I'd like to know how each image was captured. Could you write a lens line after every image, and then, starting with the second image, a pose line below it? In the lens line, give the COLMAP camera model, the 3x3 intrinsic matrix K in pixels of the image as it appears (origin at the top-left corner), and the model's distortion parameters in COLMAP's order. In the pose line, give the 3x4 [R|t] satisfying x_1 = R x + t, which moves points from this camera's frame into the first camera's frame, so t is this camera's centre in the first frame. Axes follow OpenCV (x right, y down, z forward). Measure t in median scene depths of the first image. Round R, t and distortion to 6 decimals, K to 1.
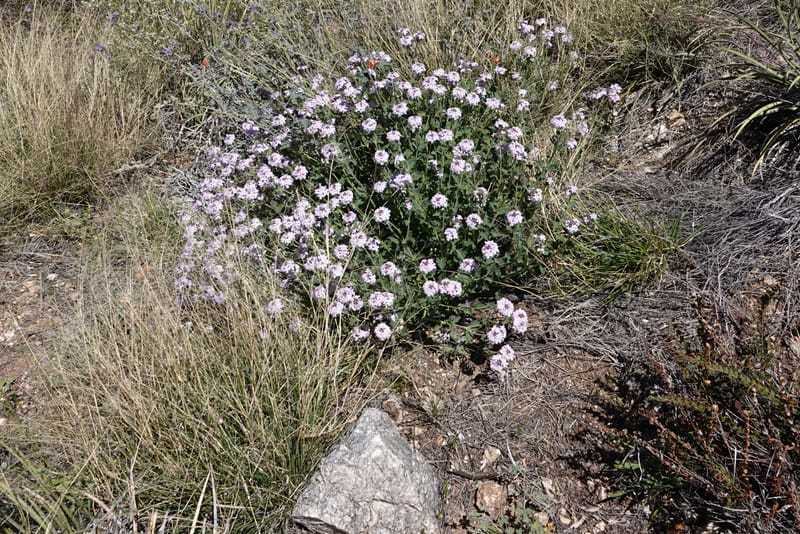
lens RADIAL K [[1156.0, 0, 397.1], [0, 1156.0, 253.6], [0, 0, 1]] dist [-0.014693, 0.000000]
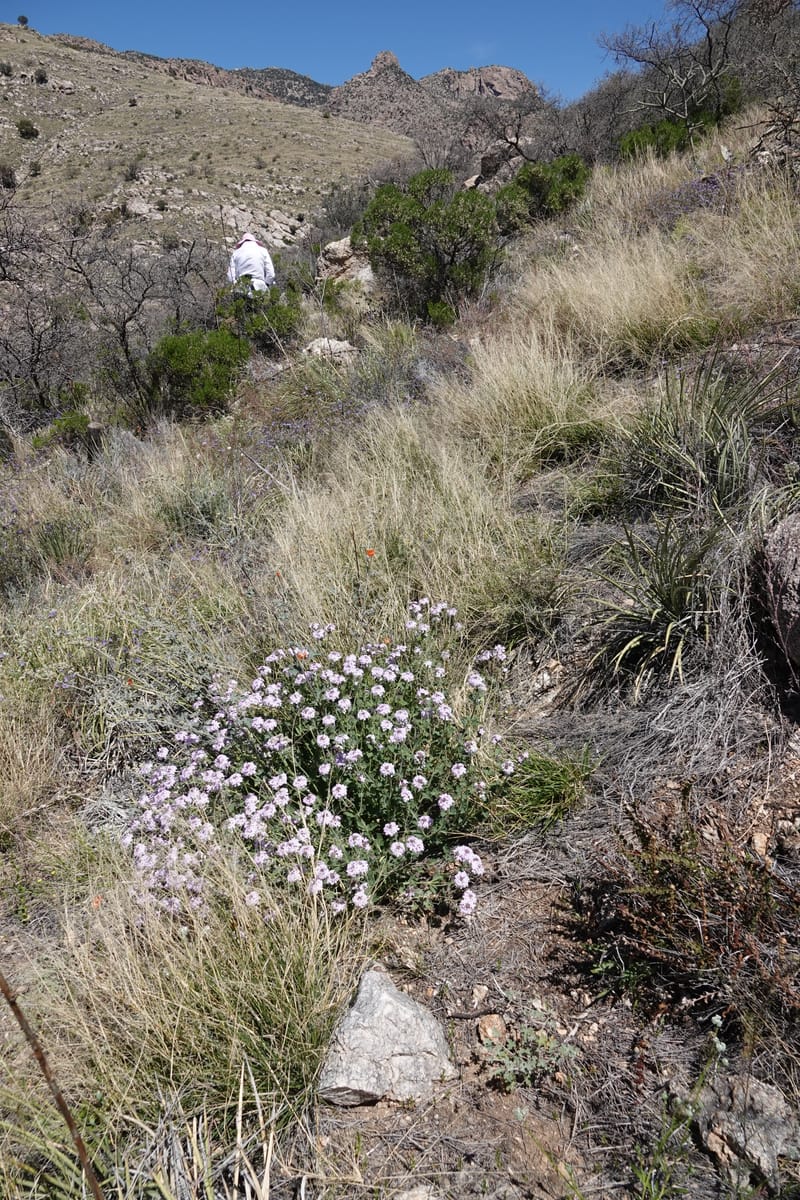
lens RADIAL K [[1734.0, 0, 400.4], [0, 1734.0, 599.6], [0, 0, 1]] dist [-0.014693, 0.000000]
pose [[0.924009, -0.136673, 0.357110, -0.513329], [0.213999, 0.958815, -0.186759, 0.109188], [-0.316877, 0.248989, 0.915201, -0.542713]]
